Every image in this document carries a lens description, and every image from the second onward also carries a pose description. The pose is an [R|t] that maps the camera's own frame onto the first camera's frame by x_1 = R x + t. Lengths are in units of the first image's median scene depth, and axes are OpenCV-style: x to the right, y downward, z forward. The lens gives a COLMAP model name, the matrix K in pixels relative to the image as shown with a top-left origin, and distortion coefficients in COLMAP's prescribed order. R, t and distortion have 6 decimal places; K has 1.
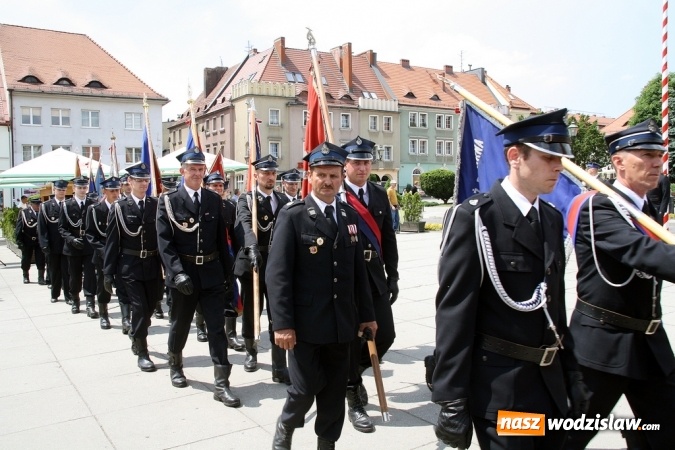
lens RADIAL K [[624.6, 0, 336.3], [0, 624.6, 212.1], [0, 0, 1]] dist [-0.047230, 0.000000]
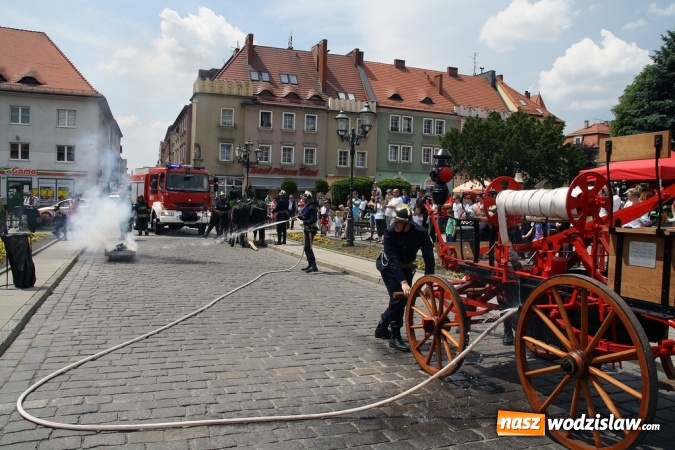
lens RADIAL K [[573.4, 0, 340.3], [0, 573.4, 209.5], [0, 0, 1]] dist [-0.147105, 0.150510]
pose [[0.982872, 0.042626, -0.179292, 0.203434], [-0.045203, 0.998925, -0.010308, -0.011649], [0.178660, 0.018235, 0.983742, 0.176039]]
